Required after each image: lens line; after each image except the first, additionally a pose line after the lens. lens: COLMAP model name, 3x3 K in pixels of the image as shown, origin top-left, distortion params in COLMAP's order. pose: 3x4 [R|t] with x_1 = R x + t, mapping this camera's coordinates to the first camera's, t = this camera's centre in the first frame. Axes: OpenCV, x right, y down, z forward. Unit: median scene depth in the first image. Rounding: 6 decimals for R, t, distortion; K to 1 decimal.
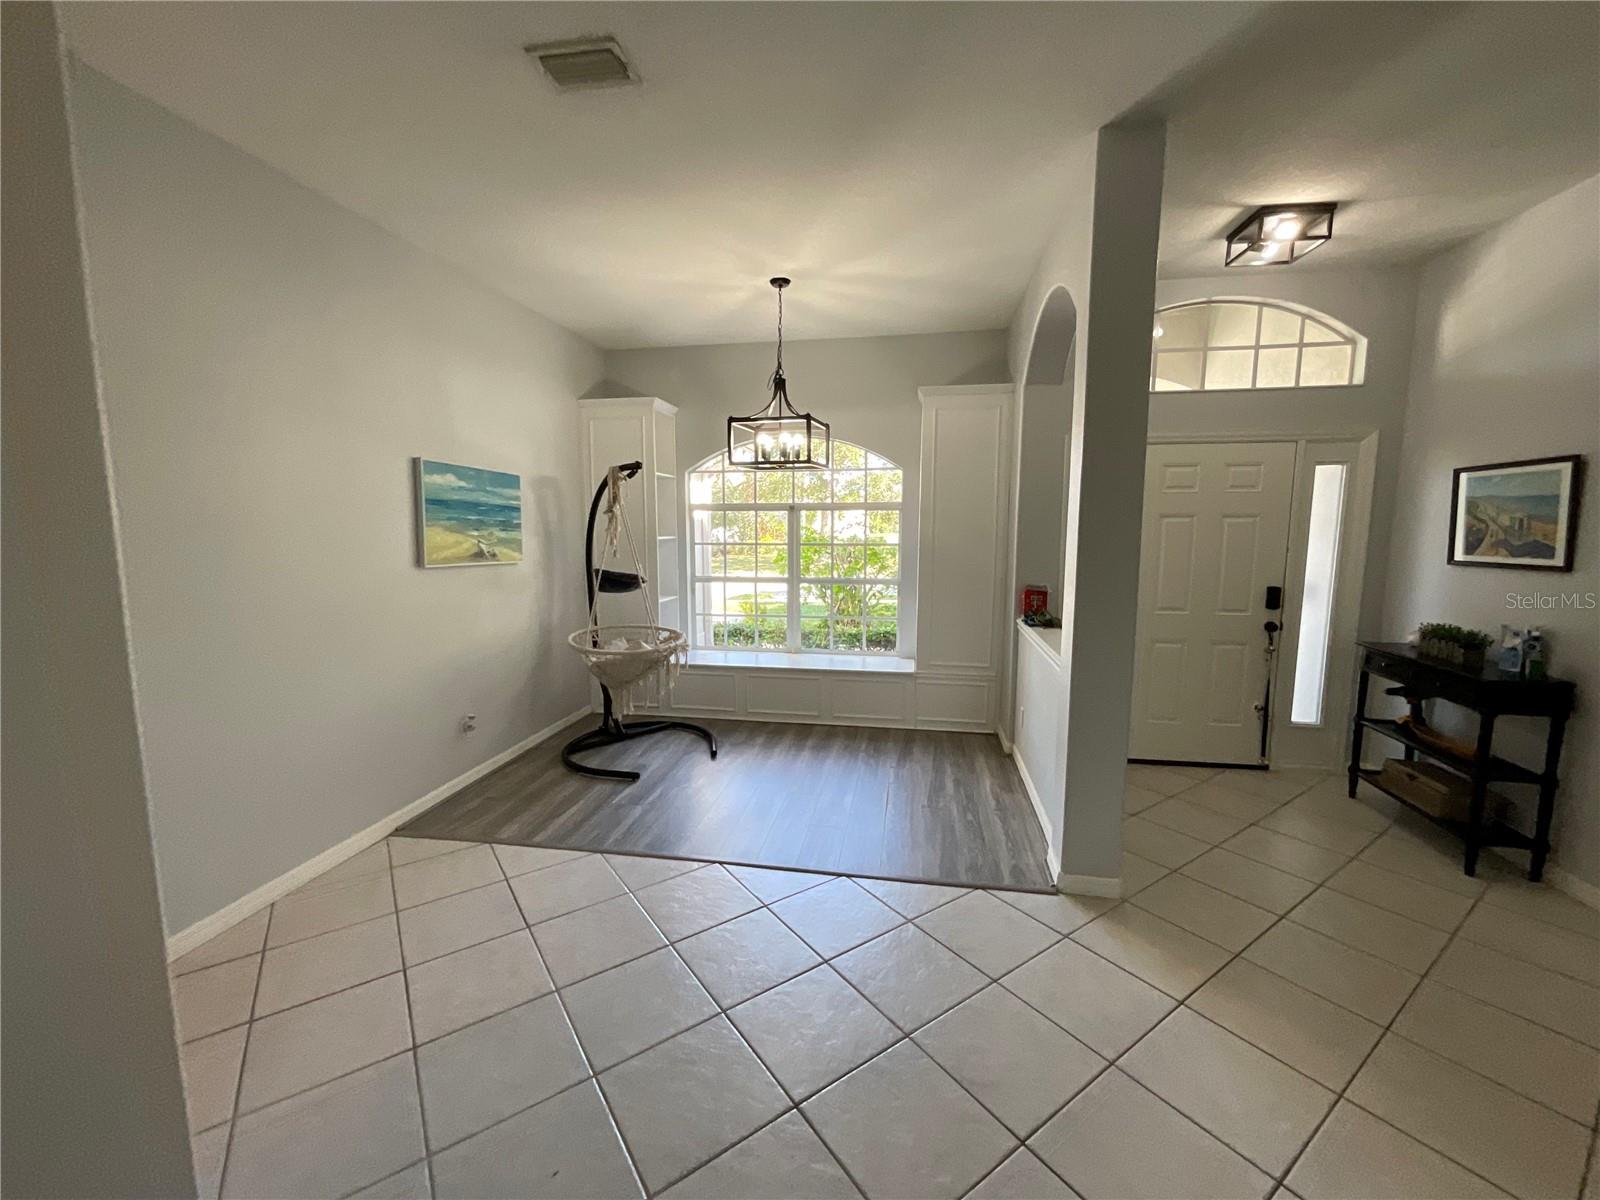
lens RADIAL K [[649.5, 0, 806.0], [0, 649.5, 598.9], [0, 0, 1]] dist [0.022220, -0.006888]
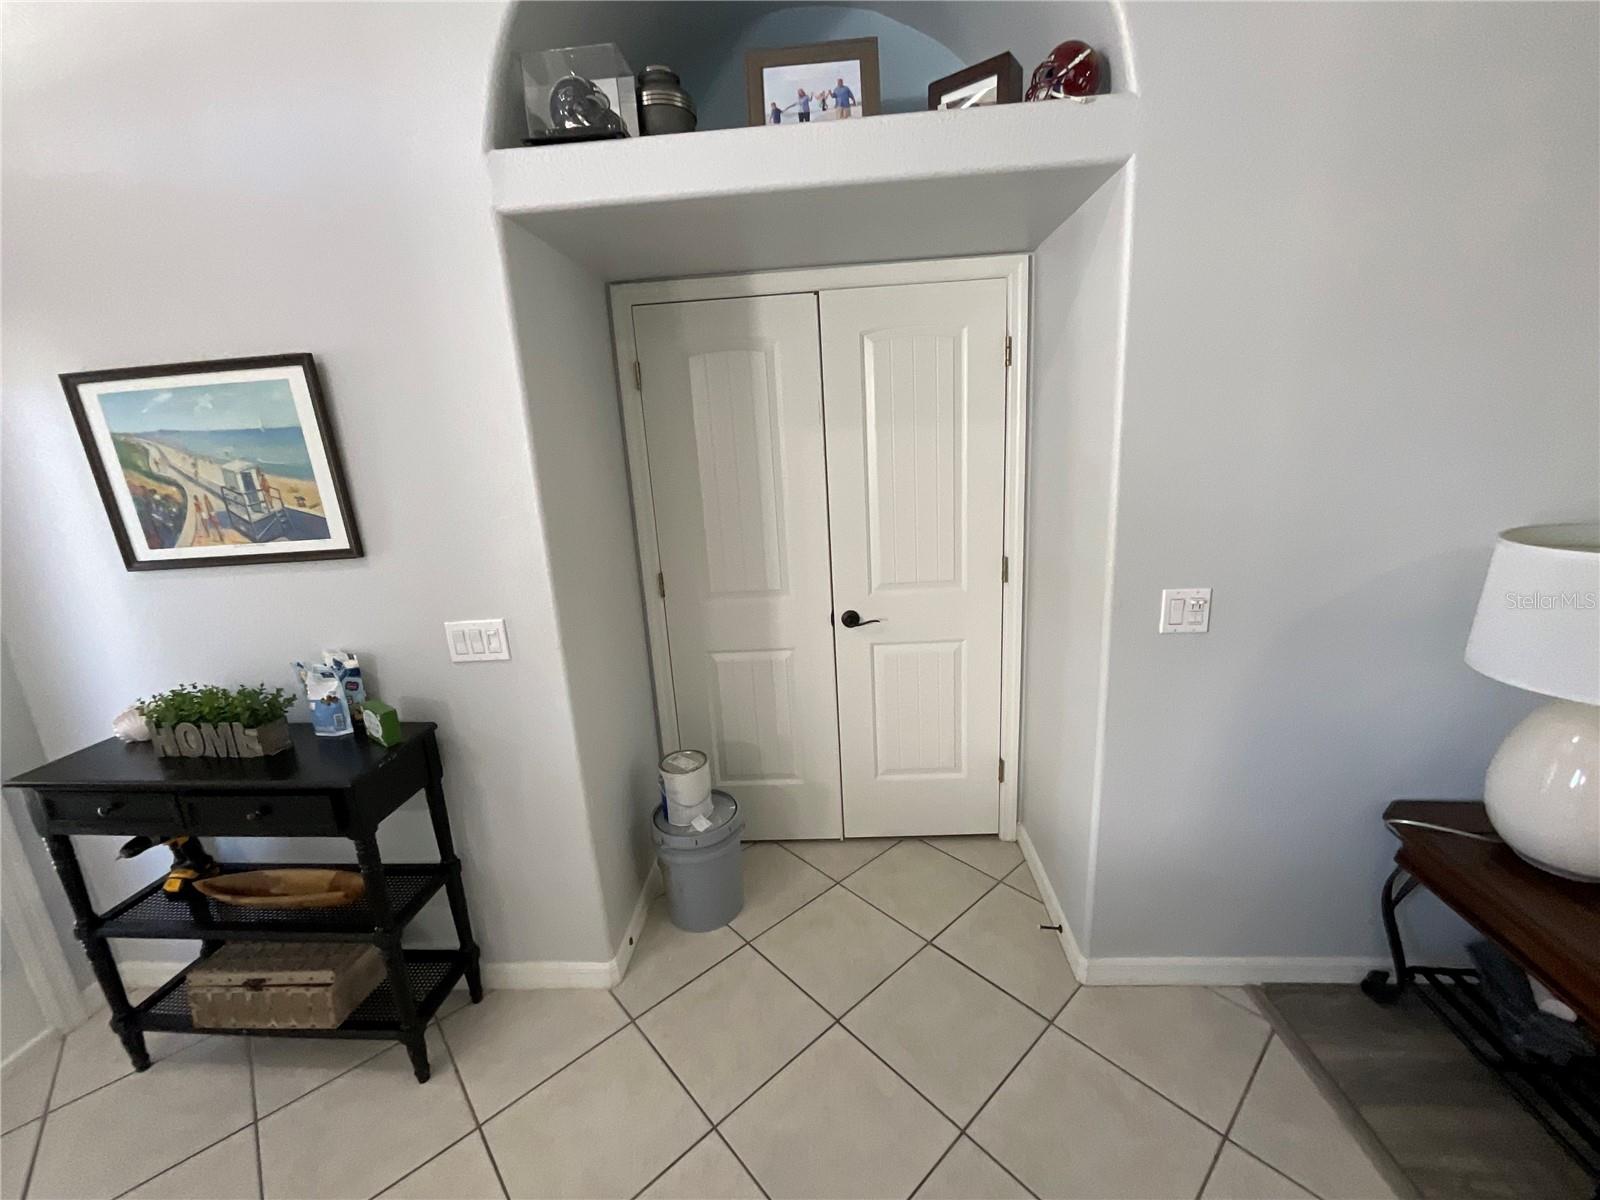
lens RADIAL K [[653.1, 0, 800.0], [0, 653.1, 600.0], [0, 0, 1]] dist [0.000674, -0.000819]
pose [[-0.115564, -0.229769, 0.966360, 0.451058], [0.171270, 0.953697, 0.247240, -0.070444], [-0.978423, 0.194081, -0.070860, 0.568227]]
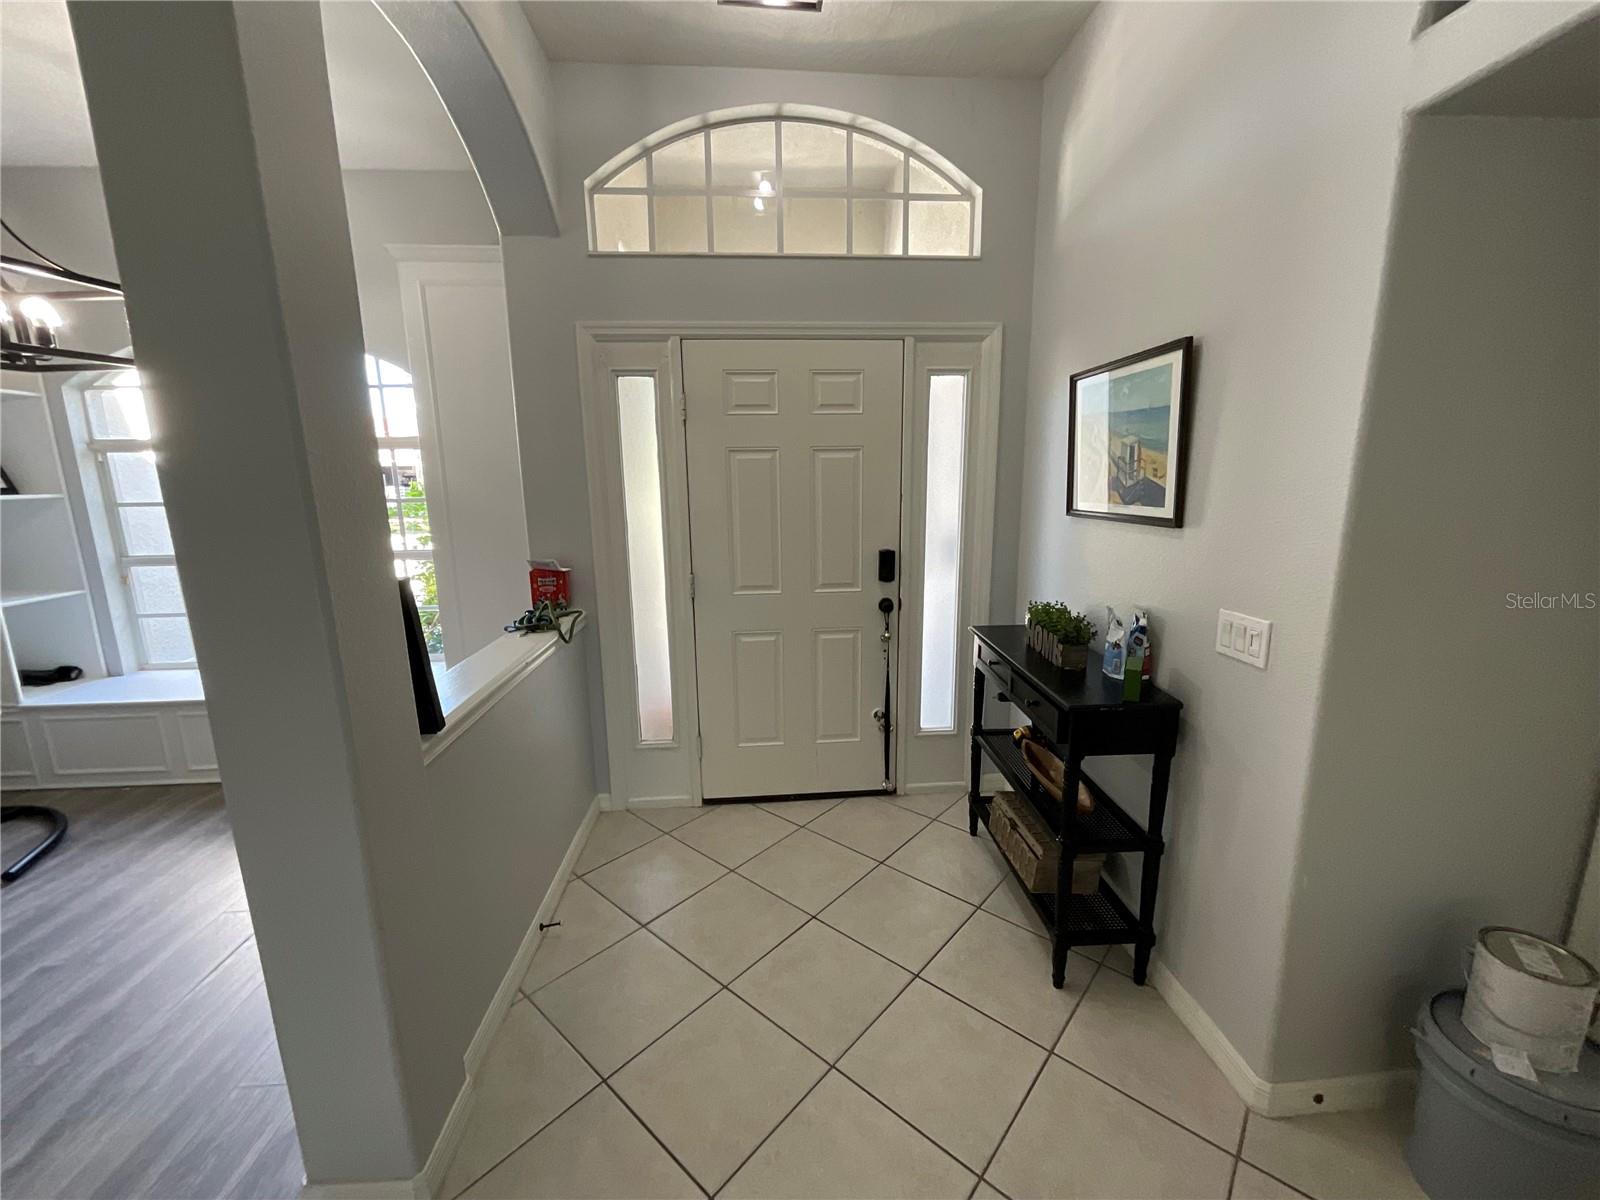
lens RADIAL K [[653.1, 0, 800.0], [0, 653.1, 600.0], [0, 0, 1]] dist [0.000674, -0.000819]
pose [[0.972211, -0.057667, 0.226891, 0.563416], [0.040000, 0.995853, 0.081708, -0.032033], [-0.230662, -0.070361, 0.970487, 0.403650]]
